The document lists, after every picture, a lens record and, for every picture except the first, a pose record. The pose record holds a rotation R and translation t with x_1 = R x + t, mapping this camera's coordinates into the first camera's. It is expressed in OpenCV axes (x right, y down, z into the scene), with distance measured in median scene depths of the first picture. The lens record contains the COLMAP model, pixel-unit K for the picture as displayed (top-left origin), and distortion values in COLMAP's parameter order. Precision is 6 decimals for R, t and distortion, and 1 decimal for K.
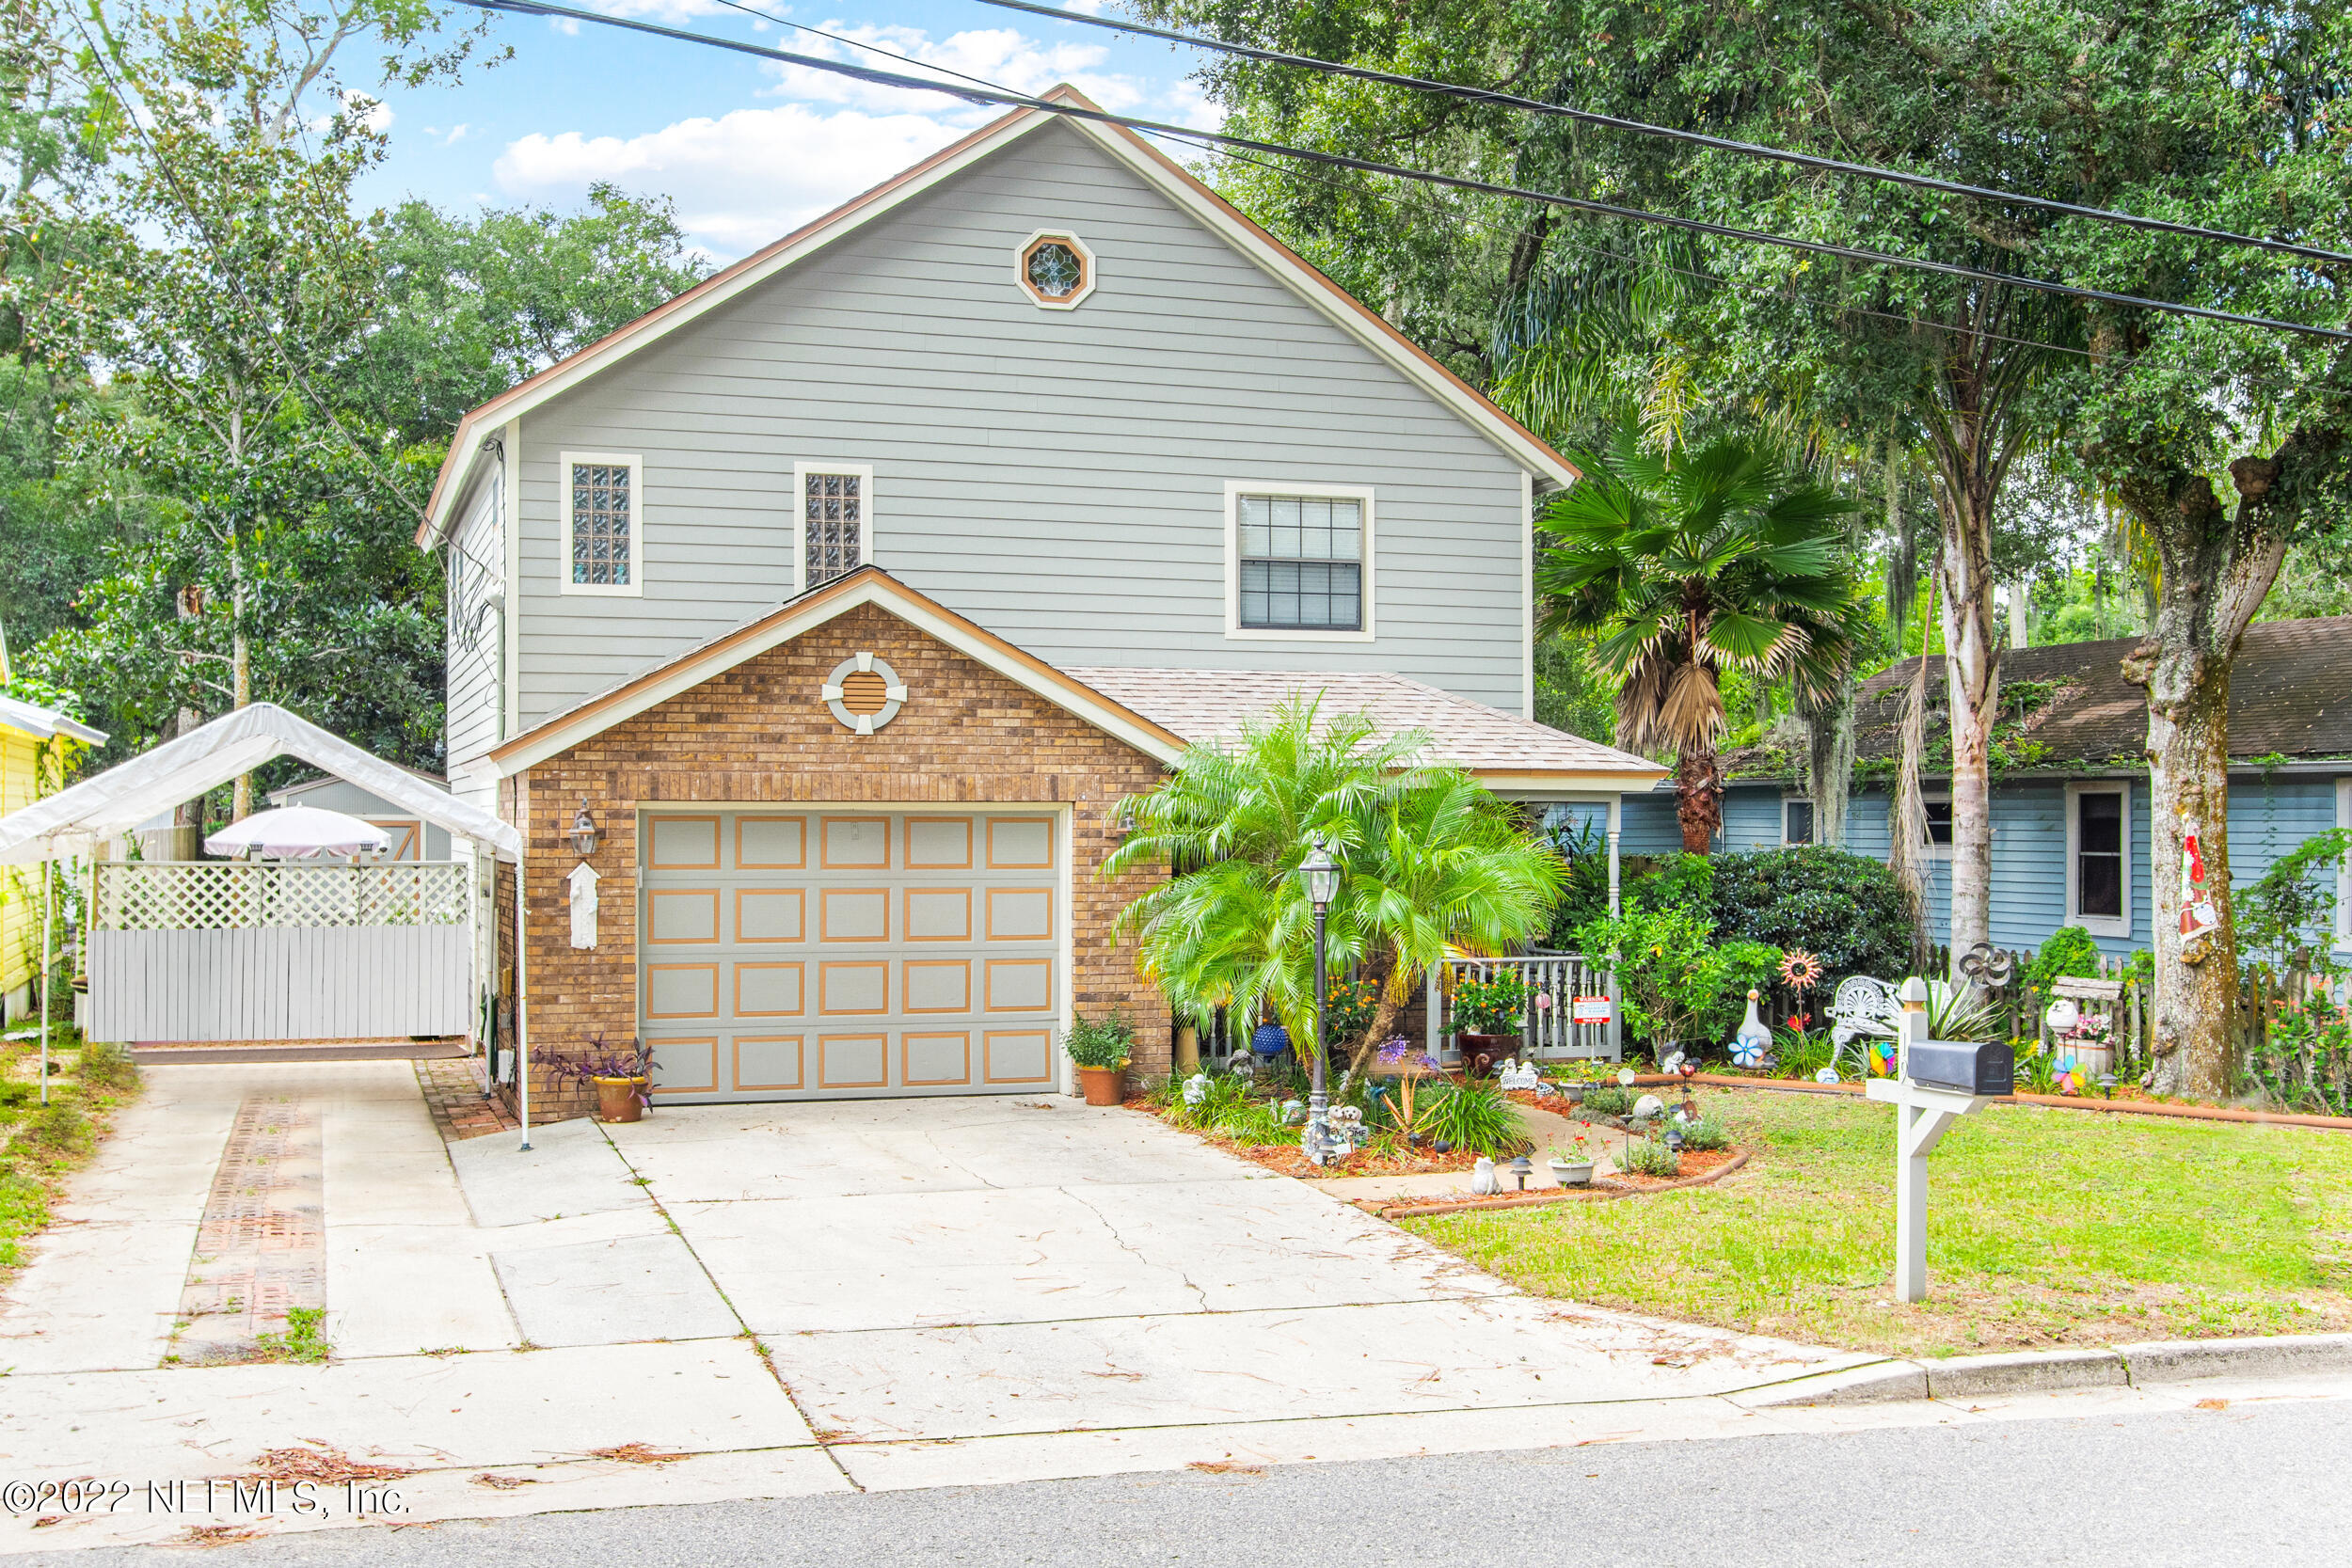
lens RADIAL K [[2421.5, 0, 1176.0], [0, 2421.5, 784.0], [0, 0, 1]] dist [-0.011265, 0.006372]
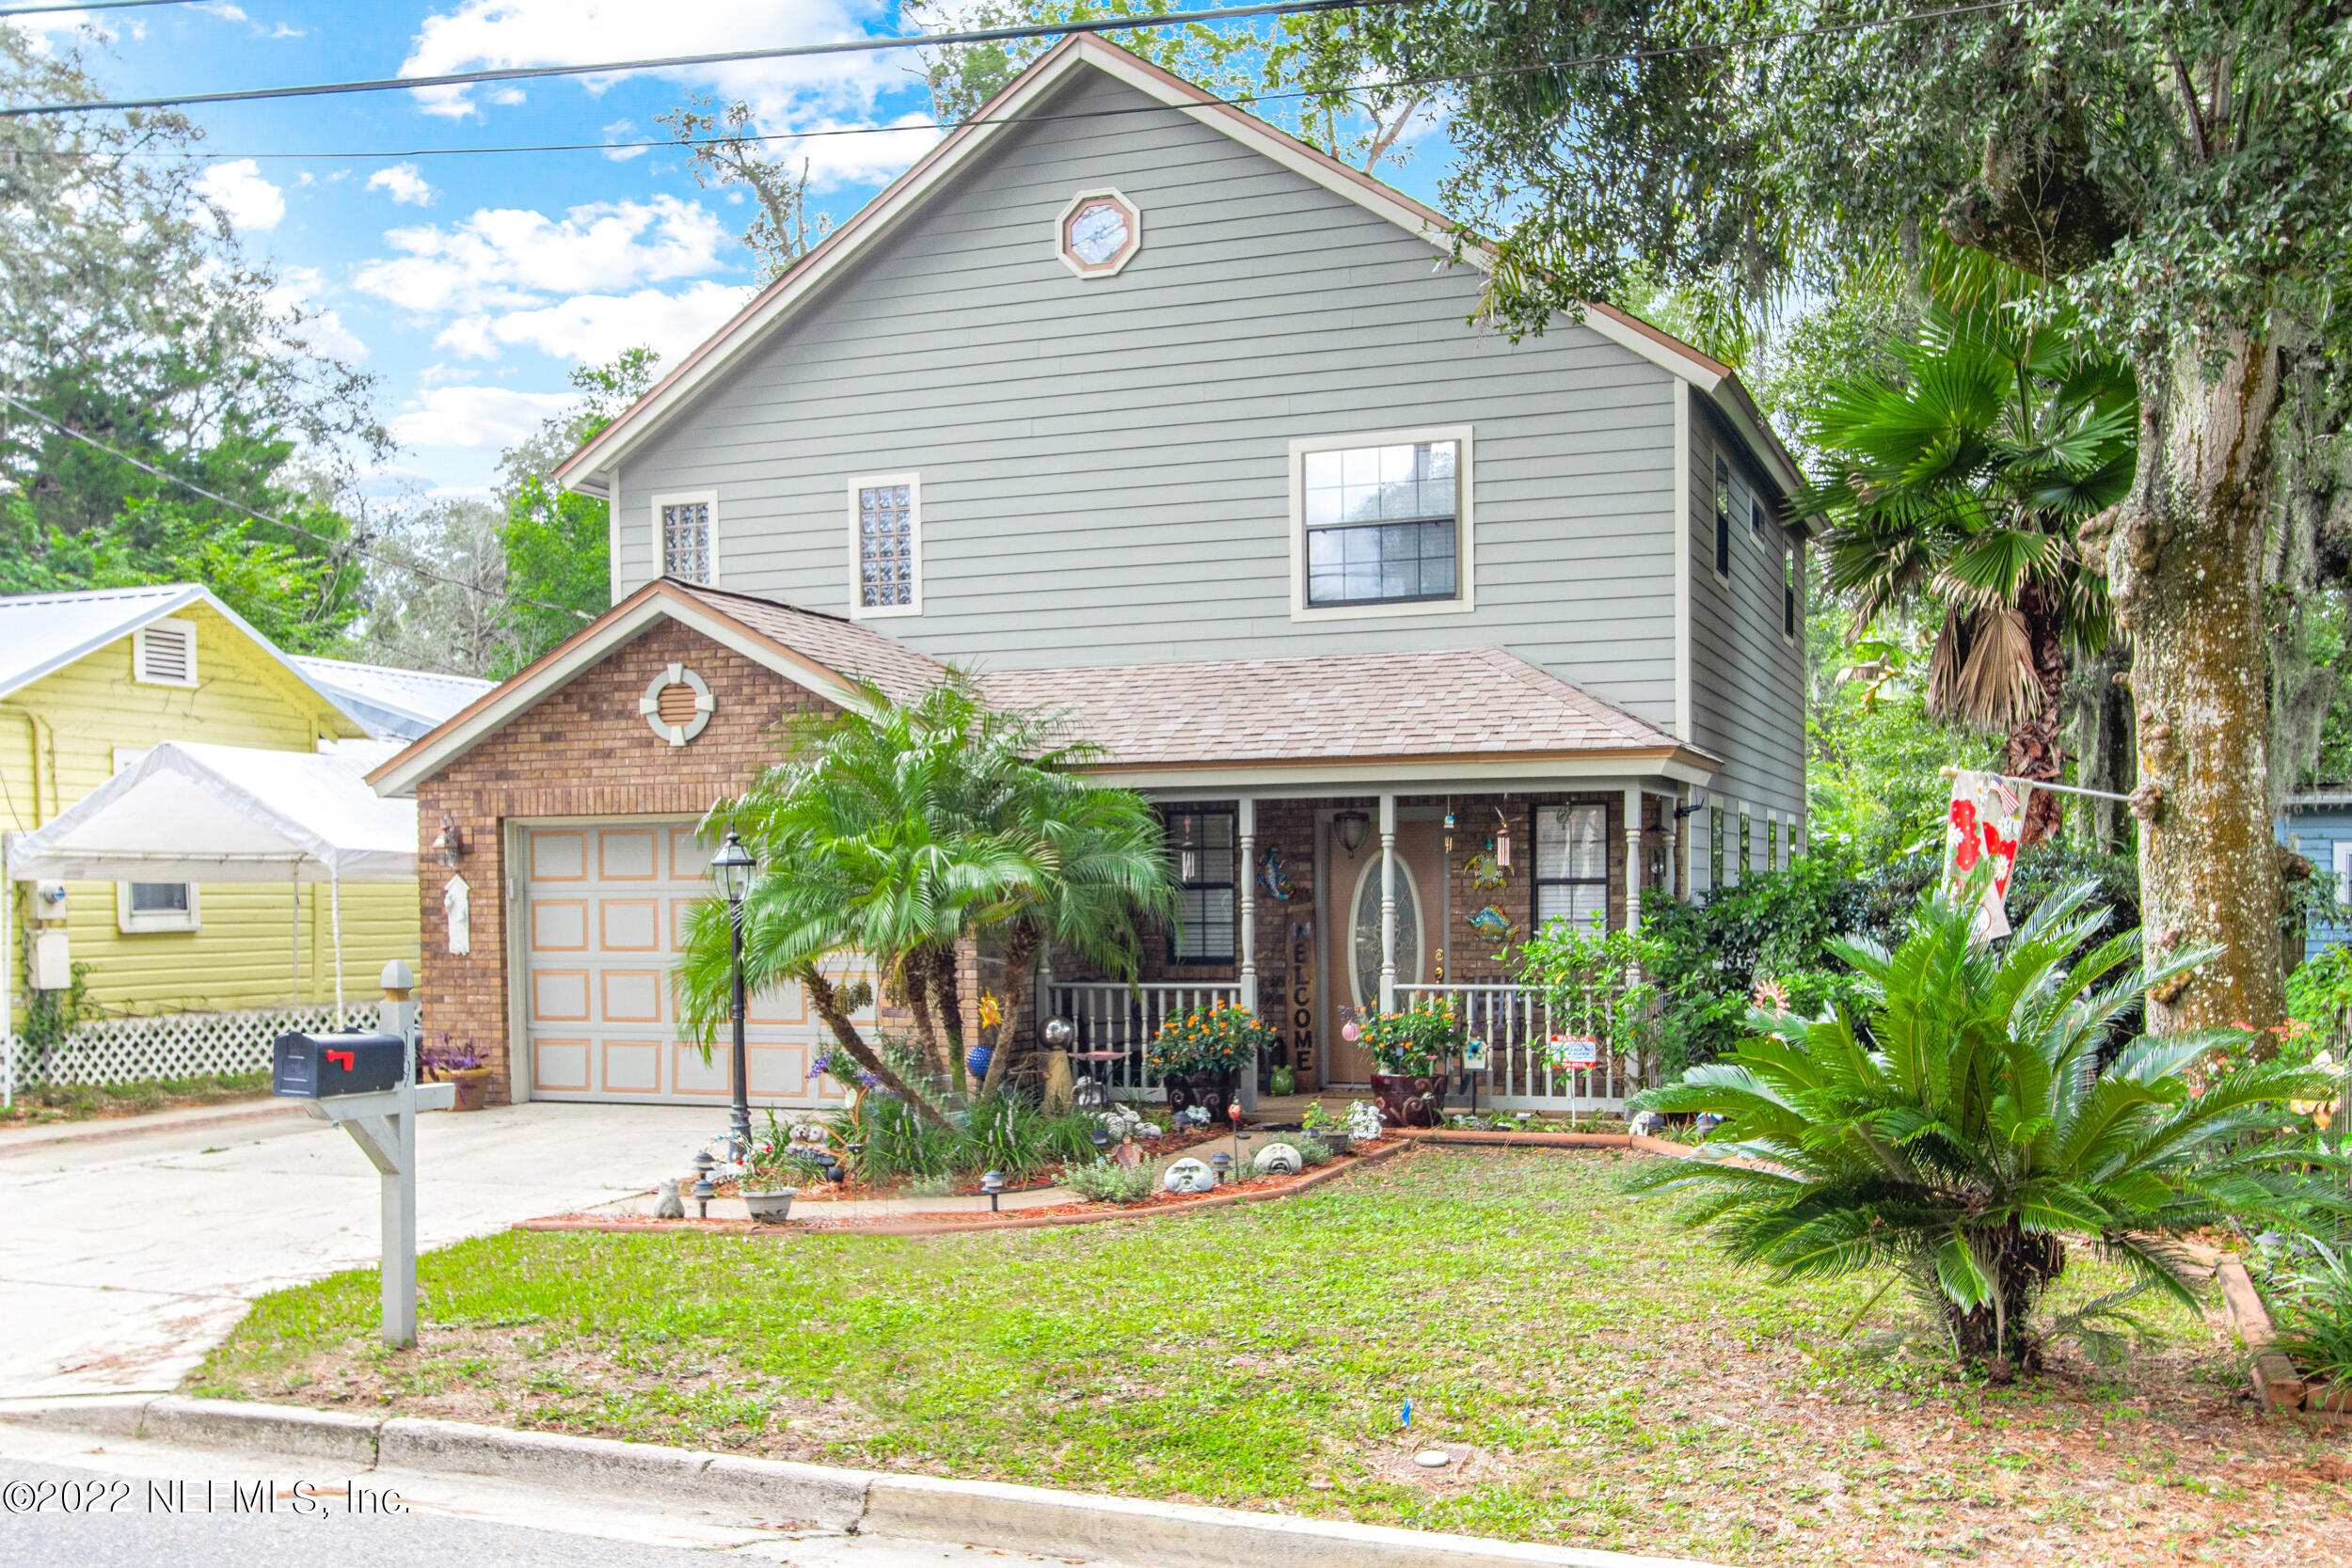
lens RADIAL K [[2456.8, 0, 1175.6], [0, 2456.8, 996.5], [0, 0, 1]] dist [-0.002115, 0.018646]
pose [[0.760871, 0.016581, -0.648691, 0.683044], [0.021446, 0.998485, 0.050677, 0.035842], [0.648548, -0.052470, 0.759363, 0.344027]]
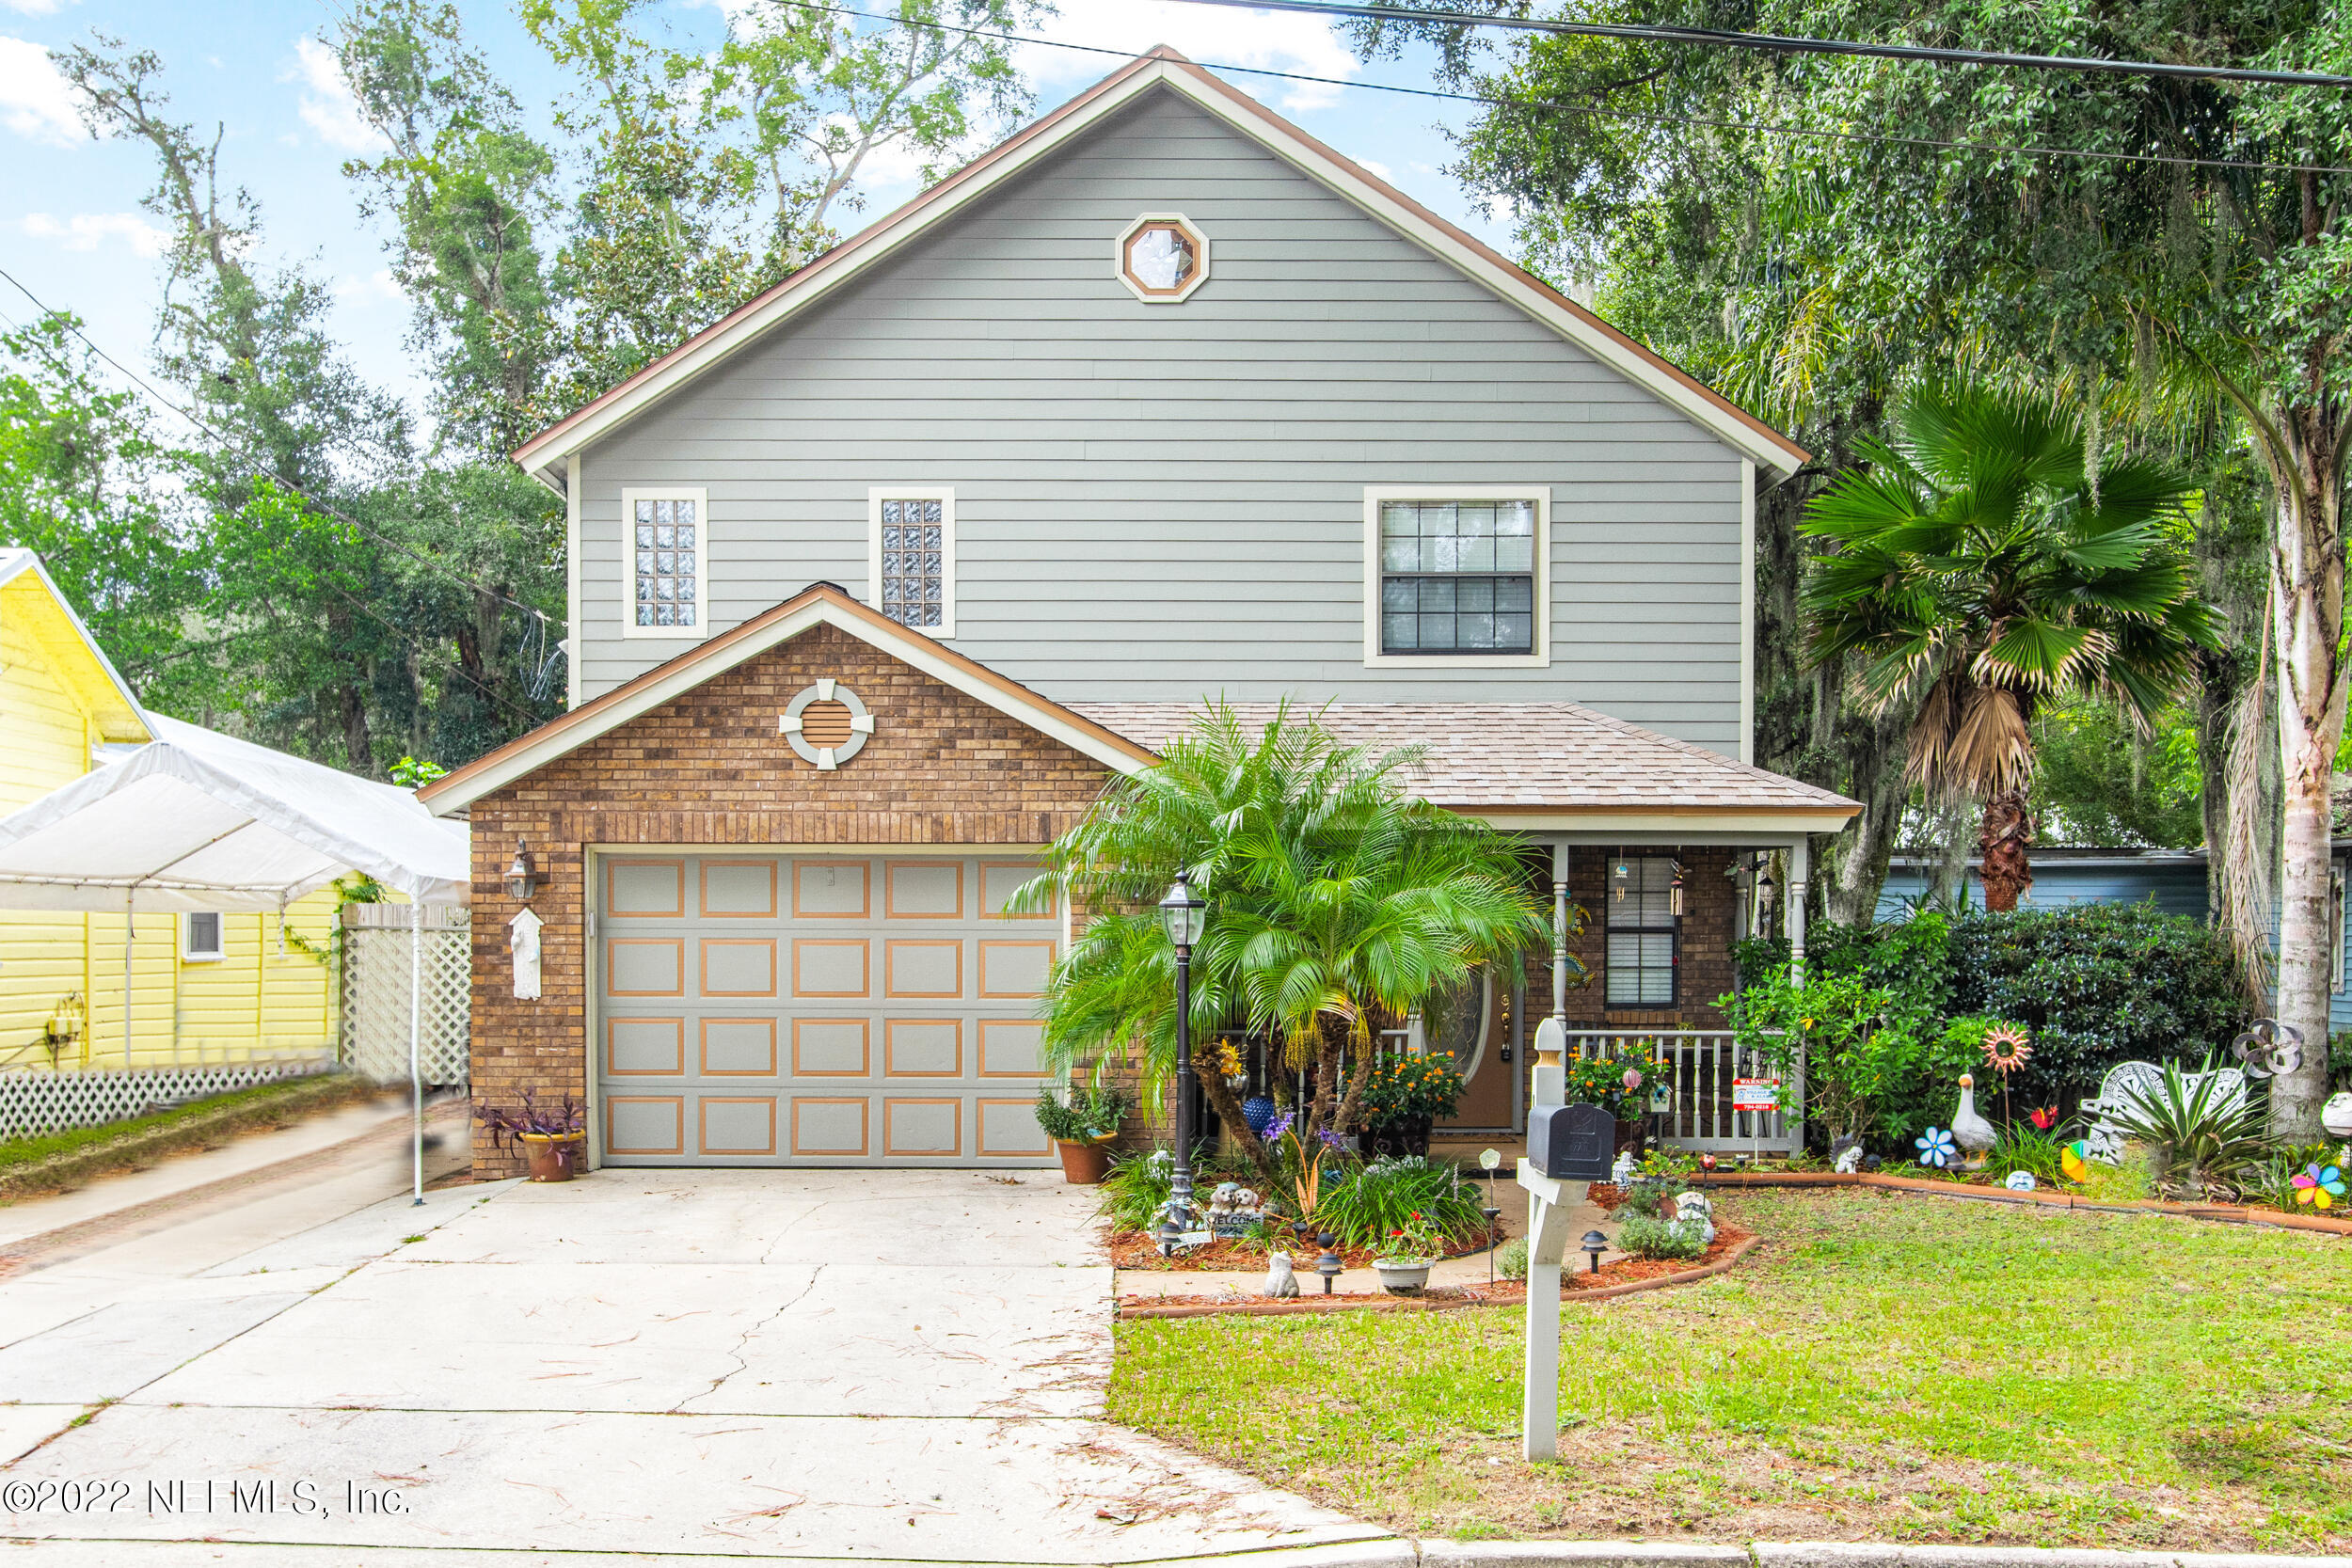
lens RADIAL K [[2371.7, 0, 1181.2], [0, 2371.7, 980.2], [0, 0, 1]] dist [0.006838, -0.026187]
pose [[0.949357, 0.006235, -0.314138, 0.274493], [0.005231, 0.999351, 0.035642, 0.027225], [0.314156, -0.035480, 0.948708, 0.186855]]
